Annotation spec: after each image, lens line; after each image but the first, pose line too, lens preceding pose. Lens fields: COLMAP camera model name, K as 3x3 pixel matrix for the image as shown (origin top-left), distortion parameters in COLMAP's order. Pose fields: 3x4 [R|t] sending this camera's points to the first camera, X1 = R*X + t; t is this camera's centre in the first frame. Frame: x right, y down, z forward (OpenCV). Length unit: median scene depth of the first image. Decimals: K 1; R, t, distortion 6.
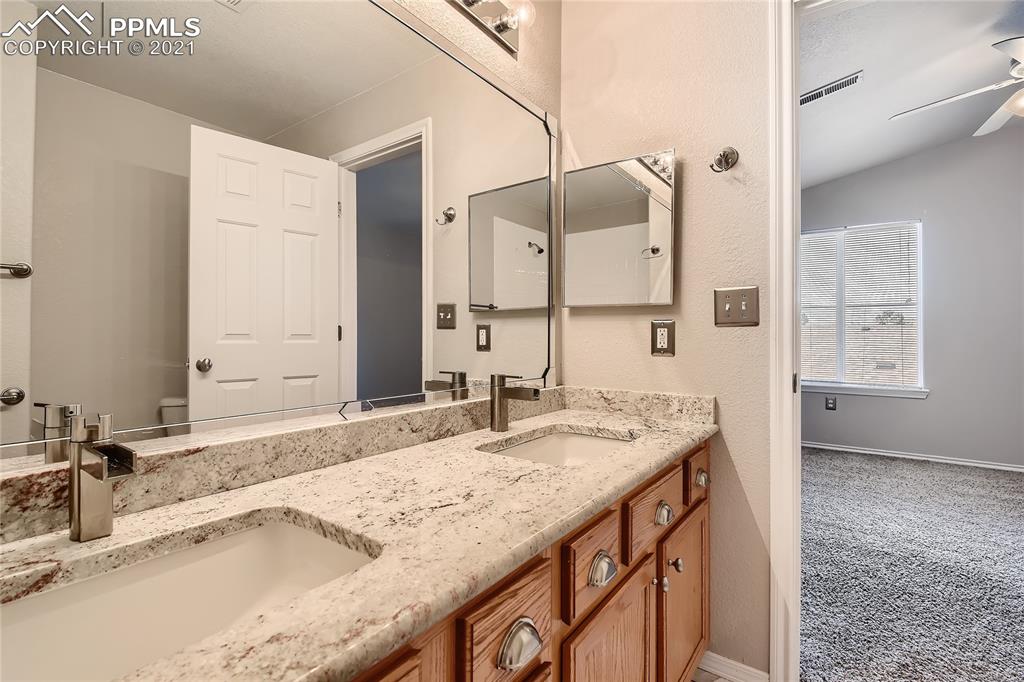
lens RADIAL K [[468.8, 0, 509.4], [0, 468.8, 342.9], [0, 0, 1]] dist [0.017181, -0.013820]
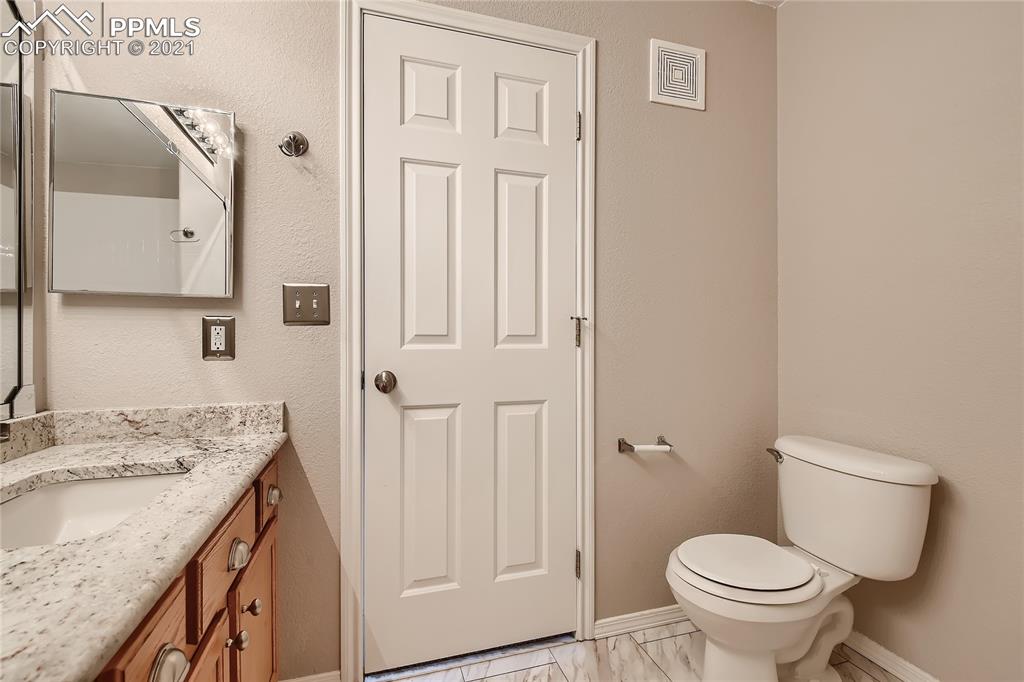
lens RADIAL K [[467.8, 0, 512.1], [0, 467.8, 340.3], [0, 0, 1]] dist [-0.008276, -0.000955]
pose [[0.597712, -0.010470, 0.801642, -0.022347], [0.015590, 0.999877, 0.001435, 0.000595], [-0.801559, 0.011640, 0.597802, 0.103597]]
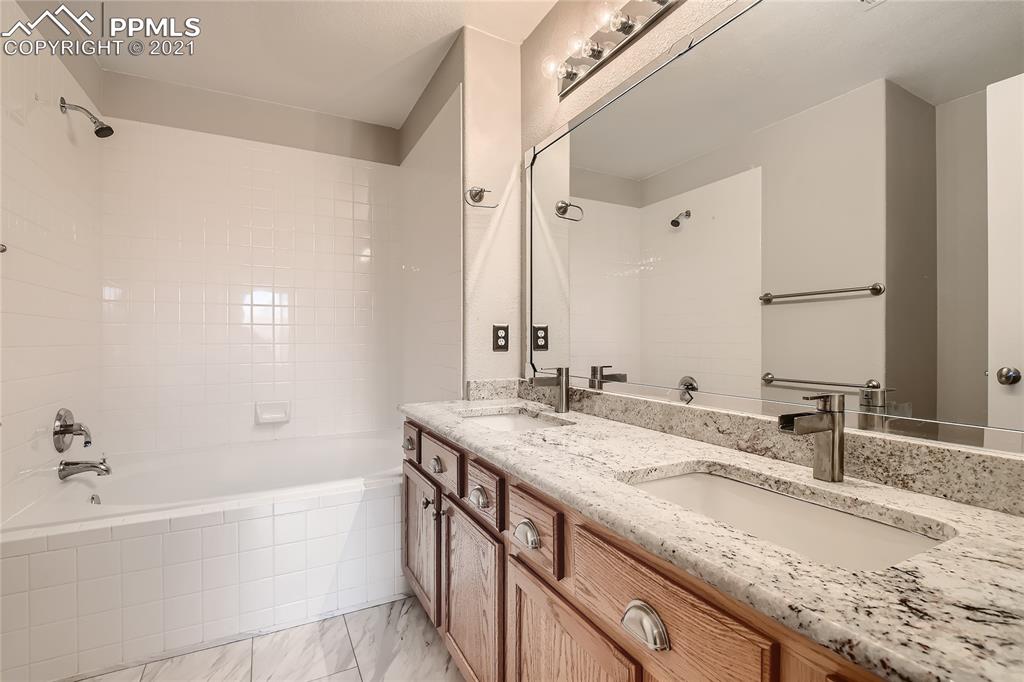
lens RADIAL K [[468.8, 0, 509.4], [0, 468.8, 342.9], [0, 0, 1]] dist [0.017181, -0.013820]
pose [[-0.452738, -0.000267, -0.891643, 0.706850], [-0.013303, 0.999891, 0.006455, -0.000407], [0.891544, 0.014784, -0.452692, 0.834755]]
